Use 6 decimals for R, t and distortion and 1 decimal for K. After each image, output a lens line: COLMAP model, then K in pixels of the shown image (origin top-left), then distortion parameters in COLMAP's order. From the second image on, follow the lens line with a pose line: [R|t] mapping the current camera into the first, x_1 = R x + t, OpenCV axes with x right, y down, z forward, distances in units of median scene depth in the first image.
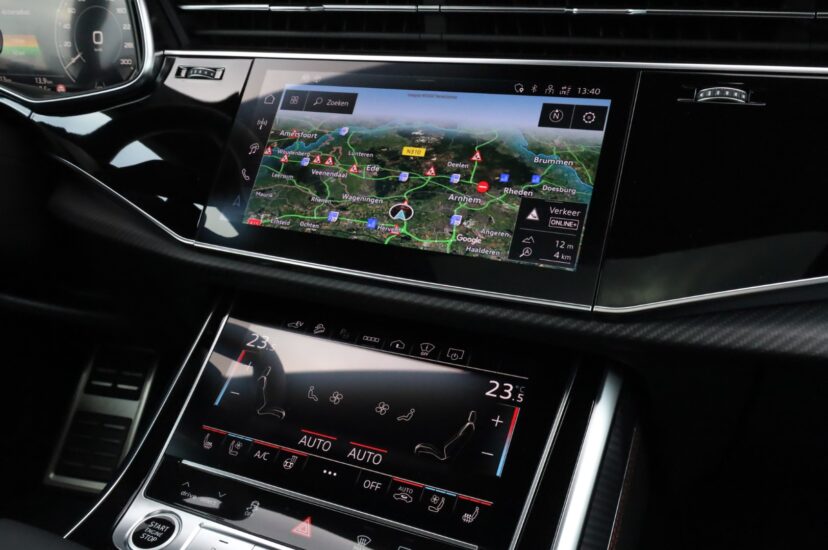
lens RADIAL K [[727.3, 0, 414.0], [0, 727.3, 275.0], [0, 0, 1]] dist [-0.007156, -0.005158]
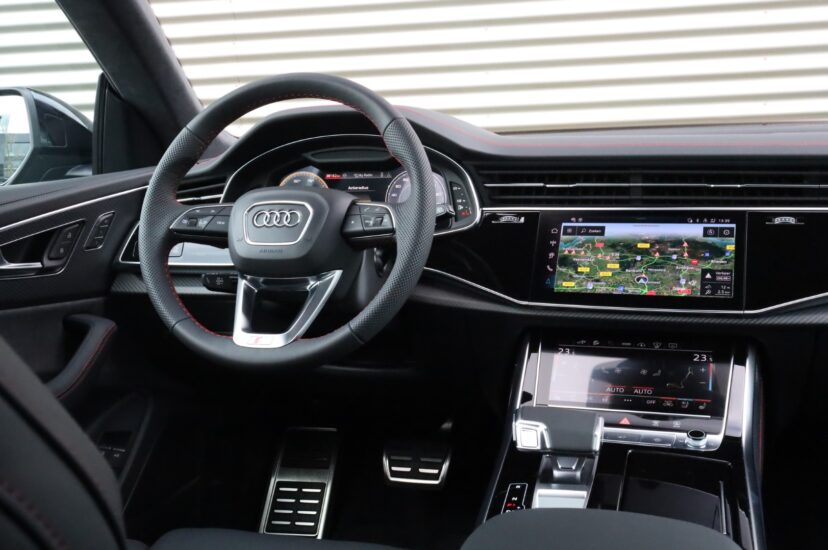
lens RADIAL K [[847.4, 0, 414.0], [0, 847.4, 275.0], [0, 0, 1]] dist [0.001193, 0.000744]
pose [[0.996240, -0.045687, 0.073607, -0.869518], [0.058205, 0.982293, -0.178082, 0.305278], [-0.064168, 0.181696, 0.981259, -1.402079]]
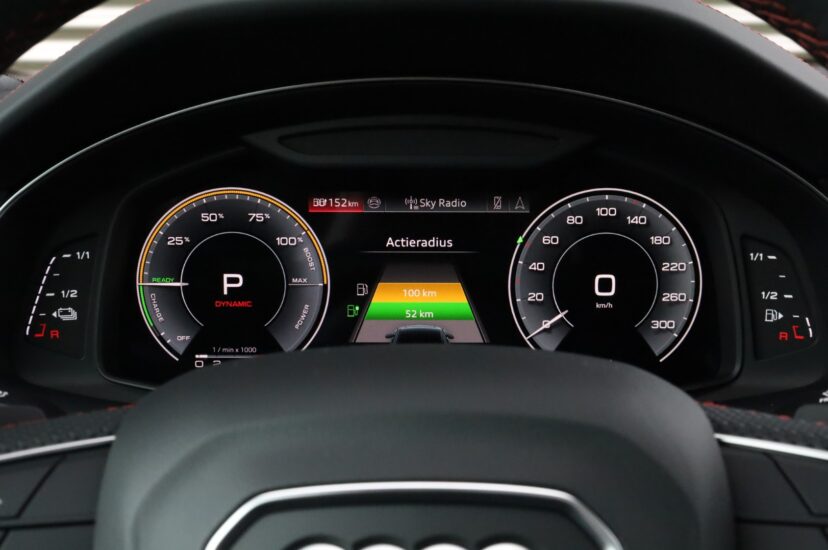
lens RADIAL K [[1039.9, 0, 414.0], [0, 1039.9, 275.0], [0, 0, 1]] dist [-0.013385, 0.047385]
pose [[0.939681, -0.078052, 0.333029, -1.231638], [0.113695, 0.989532, -0.088885, -0.407571], [-0.322605, 0.121388, 0.938718, 0.415458]]
